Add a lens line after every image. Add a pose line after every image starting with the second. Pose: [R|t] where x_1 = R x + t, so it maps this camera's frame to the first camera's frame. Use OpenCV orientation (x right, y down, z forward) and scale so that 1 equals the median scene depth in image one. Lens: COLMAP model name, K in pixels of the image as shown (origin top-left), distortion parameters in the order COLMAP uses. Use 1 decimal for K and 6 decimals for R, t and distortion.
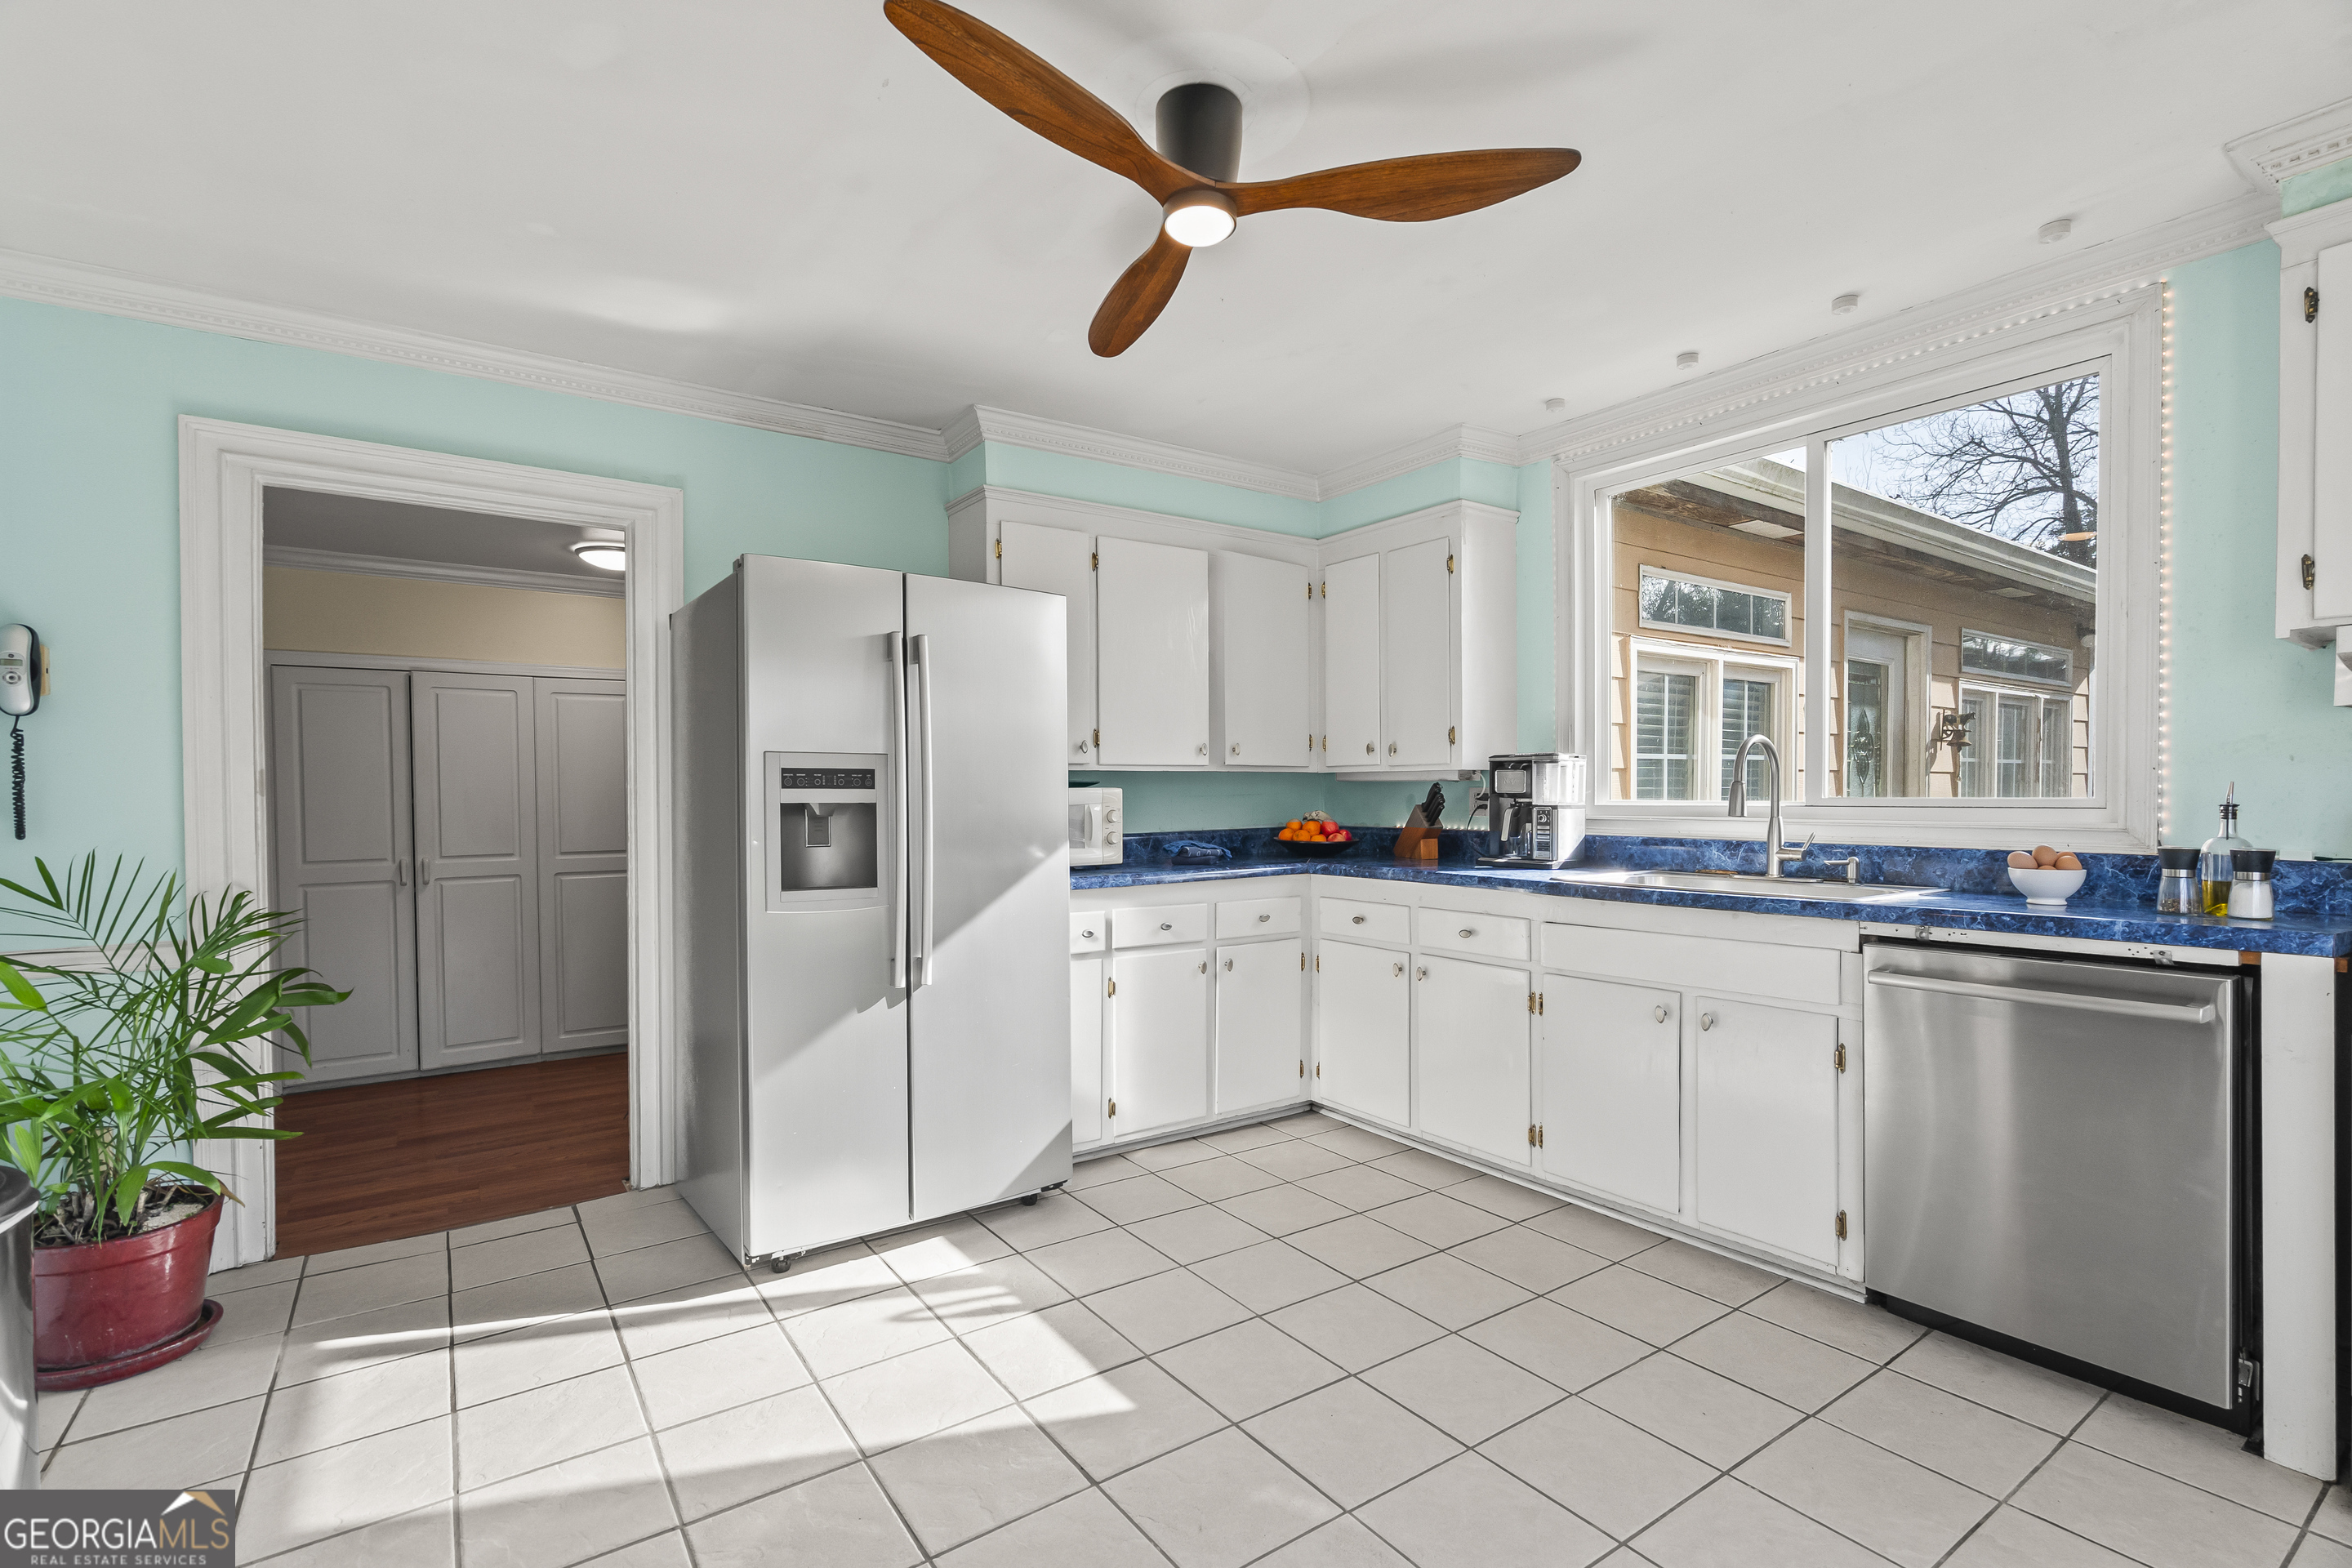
lens RADIAL K [[1078.2, 0, 1187.3], [0, 1078.2, 816.3], [0, 0, 1]] dist [-0.005359, -0.000218]
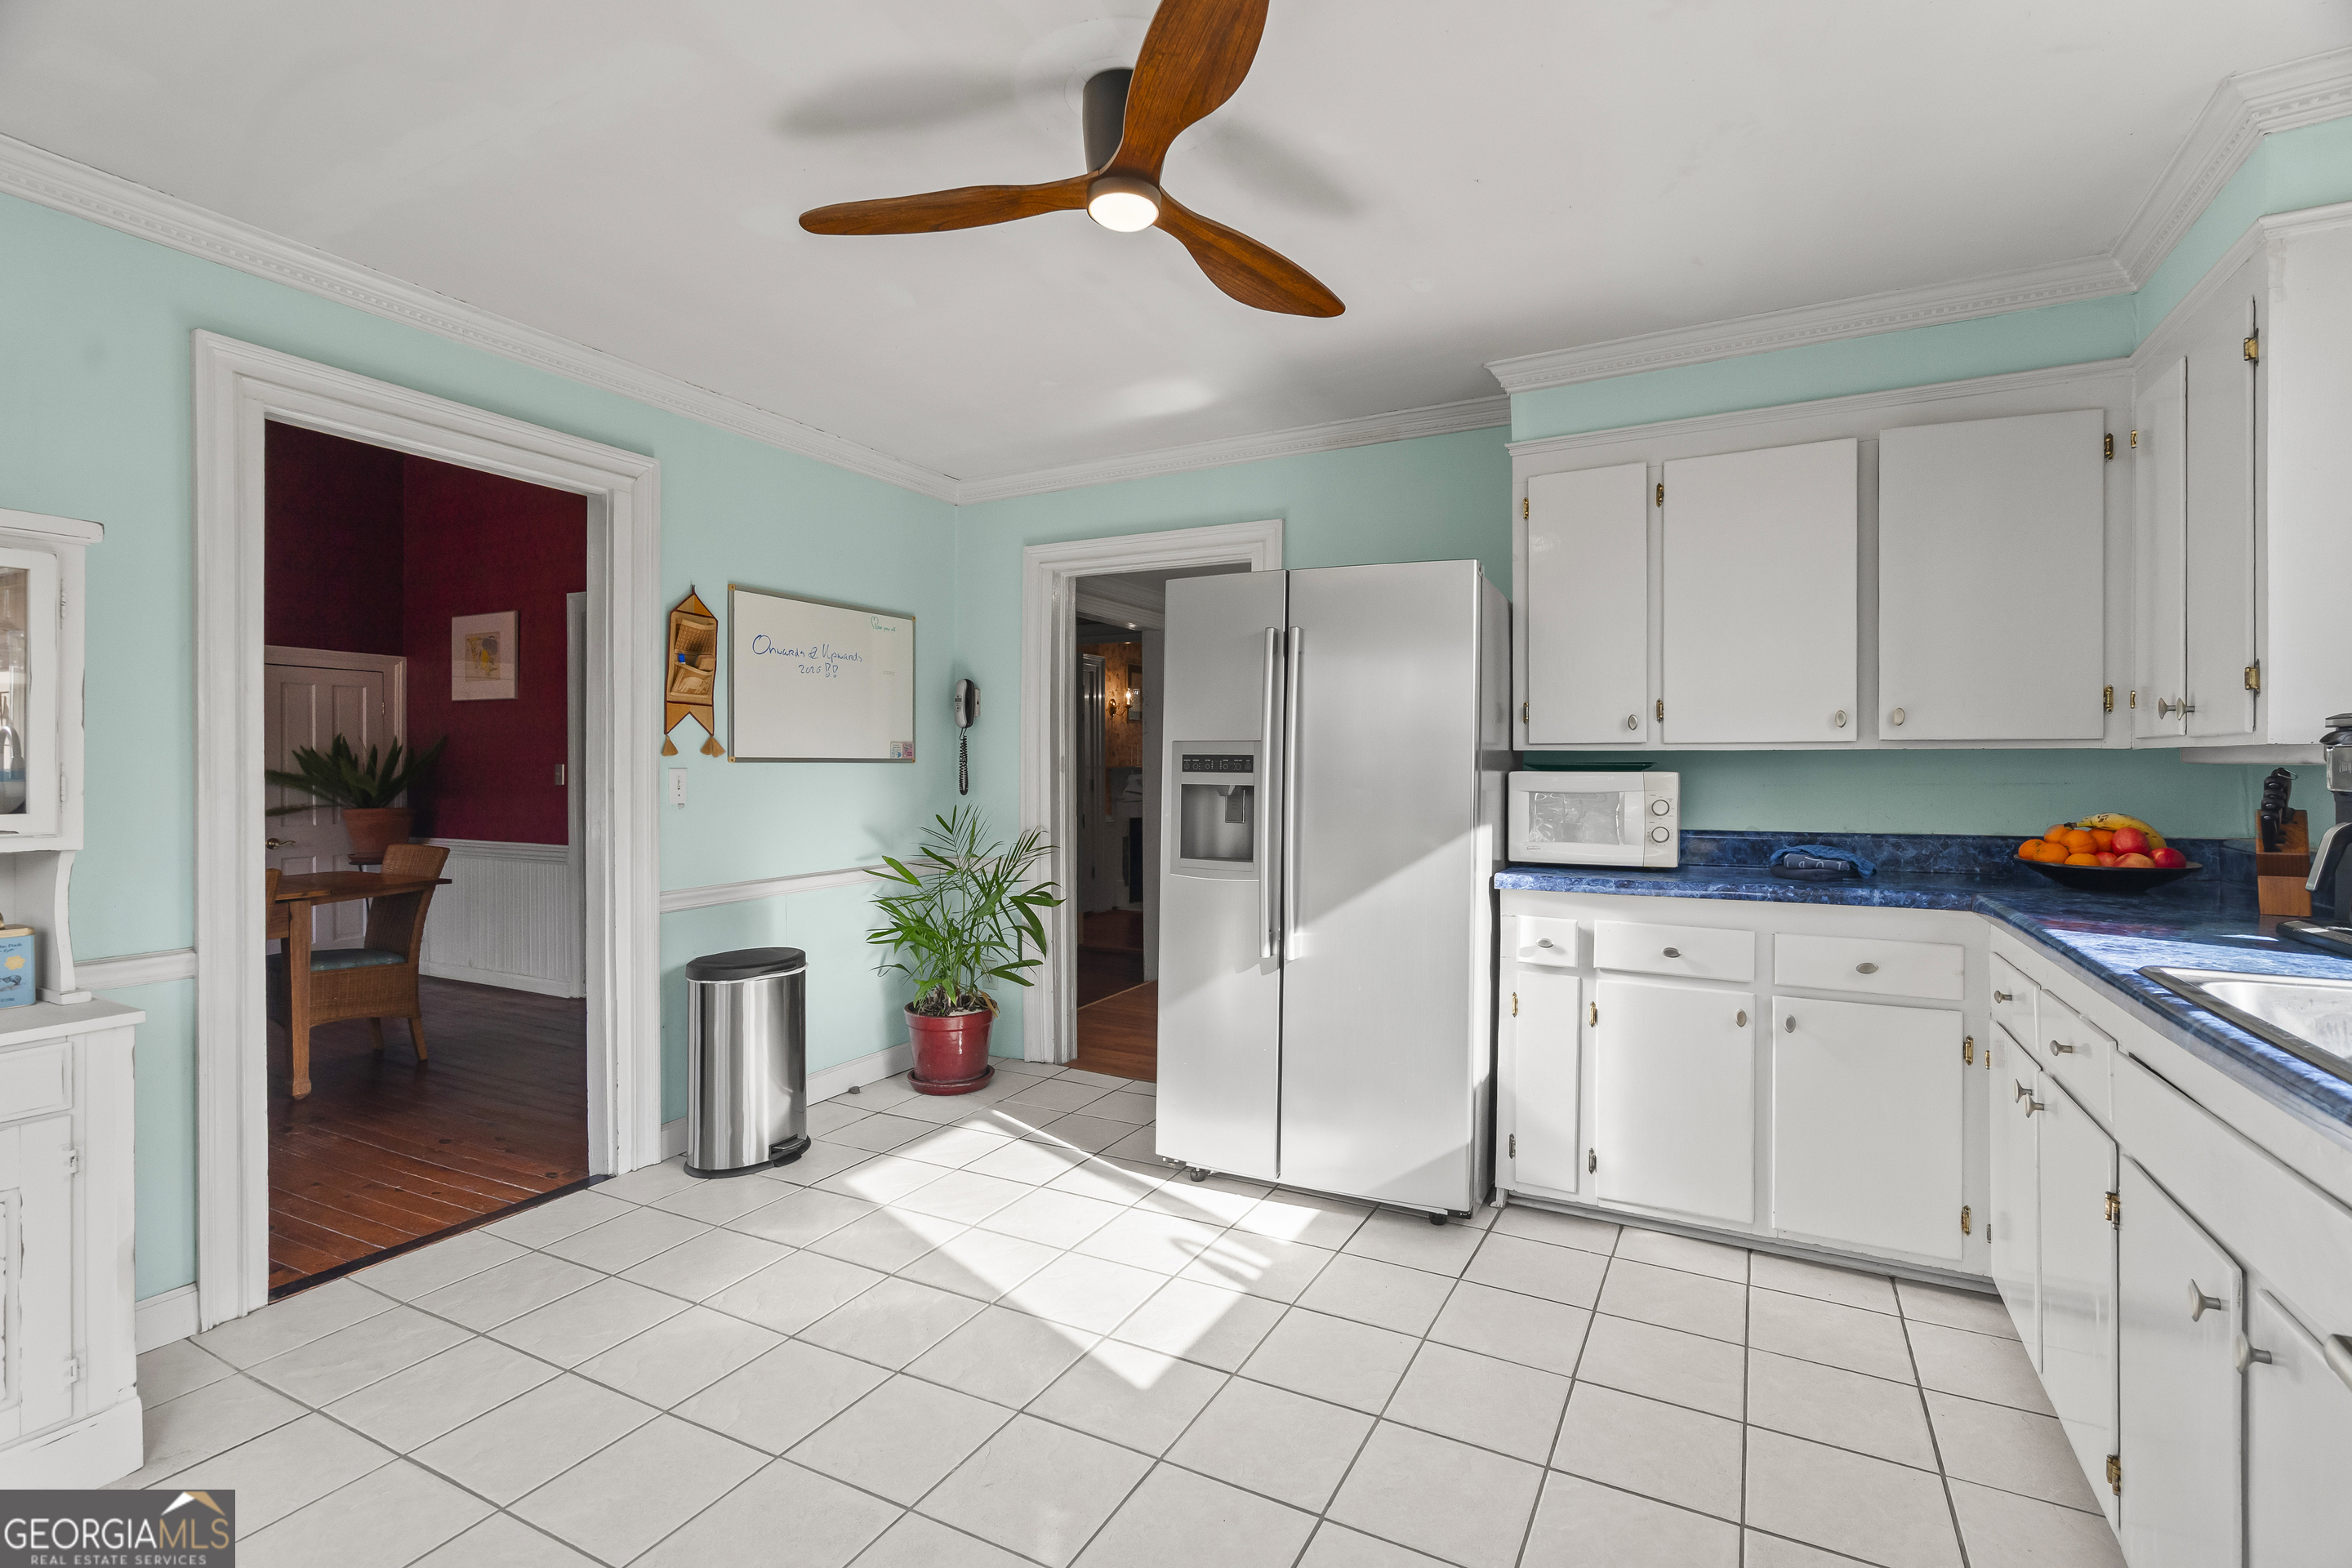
lens RADIAL K [[1078.2, 0, 1181.7], [0, 1078.2, 770.6], [0, 0, 1]] dist [-0.005359, -0.000218]
pose [[0.450465, 0.010313, -0.892735, 0.579629], [-0.023954, 0.999713, -0.000538, -0.022000], [0.892473, 0.021627, 0.450582, 0.381063]]
